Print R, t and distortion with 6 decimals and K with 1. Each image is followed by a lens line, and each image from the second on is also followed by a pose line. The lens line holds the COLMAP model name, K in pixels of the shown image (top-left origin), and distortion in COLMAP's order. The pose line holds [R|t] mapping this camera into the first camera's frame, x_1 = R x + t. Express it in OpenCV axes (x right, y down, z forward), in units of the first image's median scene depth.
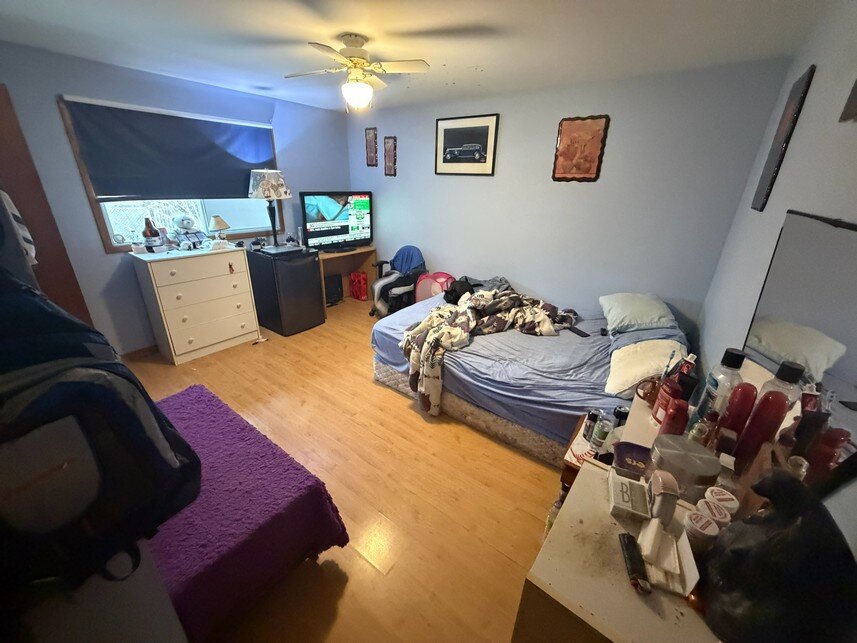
lens RADIAL K [[341.4, 0, 425.9], [0, 341.4, 318.5], [0, 0, 1]] dist [0.001150, 0.001059]
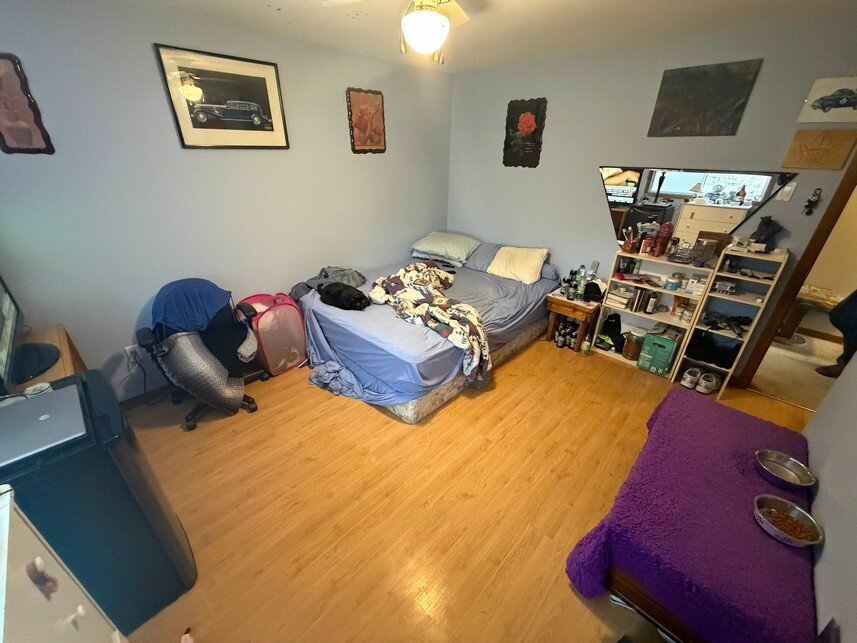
lens RADIAL K [[341.4, 0, 425.9], [0, 341.4, 318.5], [0, 0, 1]] dist [0.001150, 0.001059]
pose [[0.127752, -0.468881, 0.873974, -0.666472], [0.368512, 0.840550, 0.397082, -0.306037], [-0.920803, 0.271342, 0.280171, 0.638786]]
